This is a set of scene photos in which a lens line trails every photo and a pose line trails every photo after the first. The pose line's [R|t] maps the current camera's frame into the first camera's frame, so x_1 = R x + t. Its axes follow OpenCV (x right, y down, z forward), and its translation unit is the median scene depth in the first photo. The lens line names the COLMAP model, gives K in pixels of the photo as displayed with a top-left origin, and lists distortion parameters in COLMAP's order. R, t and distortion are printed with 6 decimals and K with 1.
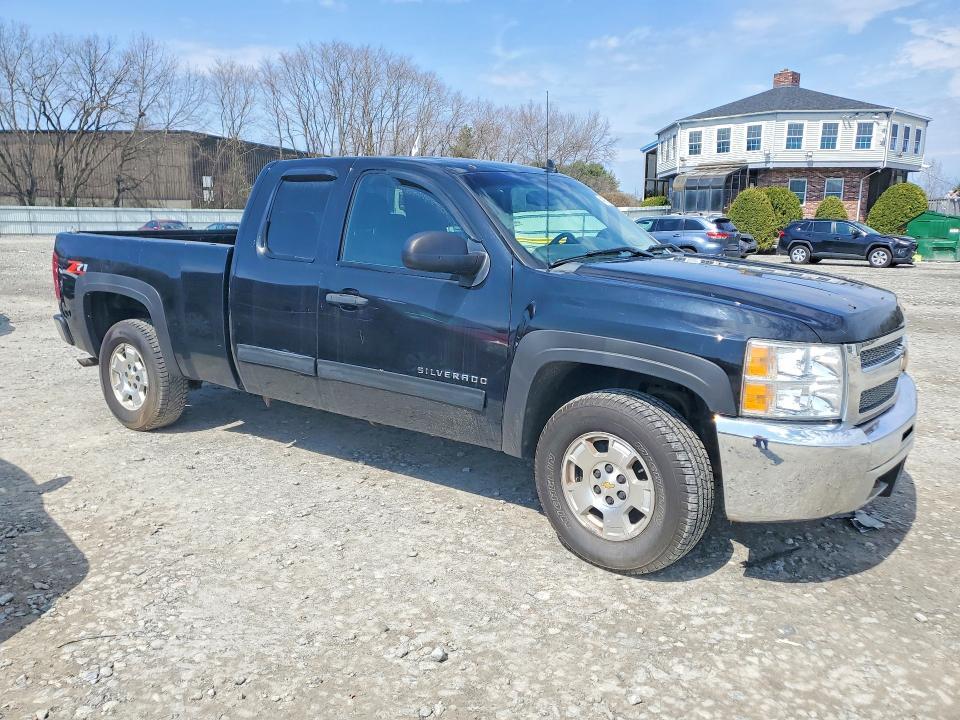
lens RADIAL K [[756.4, 0, 480.0], [0, 756.4, 360.0], [0, 0, 1]] dist [0.010245, 0.005288]
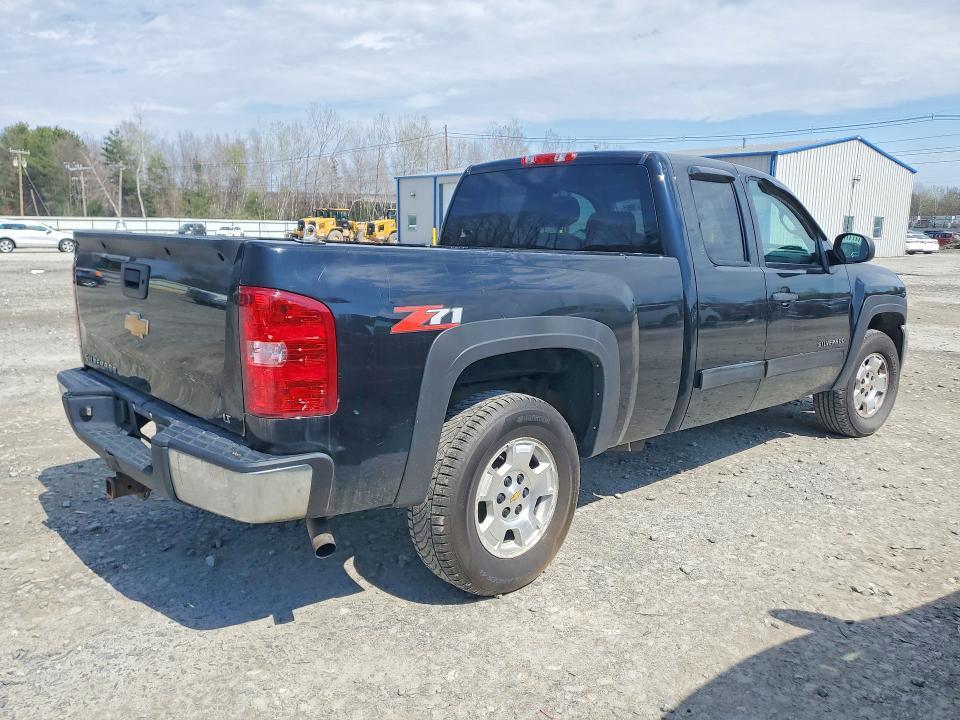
lens RADIAL K [[756.4, 0, 480.0], [0, 756.4, 360.0], [0, 0, 1]] dist [0.010245, 0.005288]
pose [[0.206415, -0.168715, 0.963809, -1.201947], [0.167308, 0.976601, 0.135123, -0.191033], [-0.964054, 0.133362, 0.229812, 1.077702]]
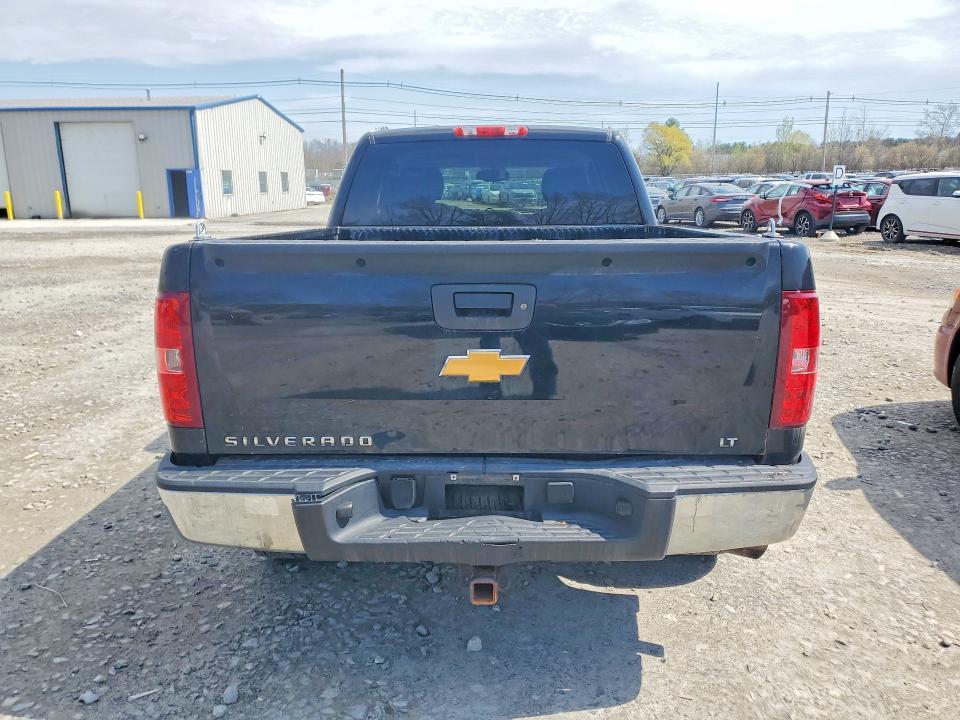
lens RADIAL K [[756.4, 0, 480.0], [0, 756.4, 360.0], [0, 0, 1]] dist [0.010245, 0.005288]
pose [[-0.552709, -0.187056, 0.812110, -1.018224], [0.162635, 0.931537, 0.325251, -0.338835], [-0.817351, 0.311846, -0.484447, 1.731161]]
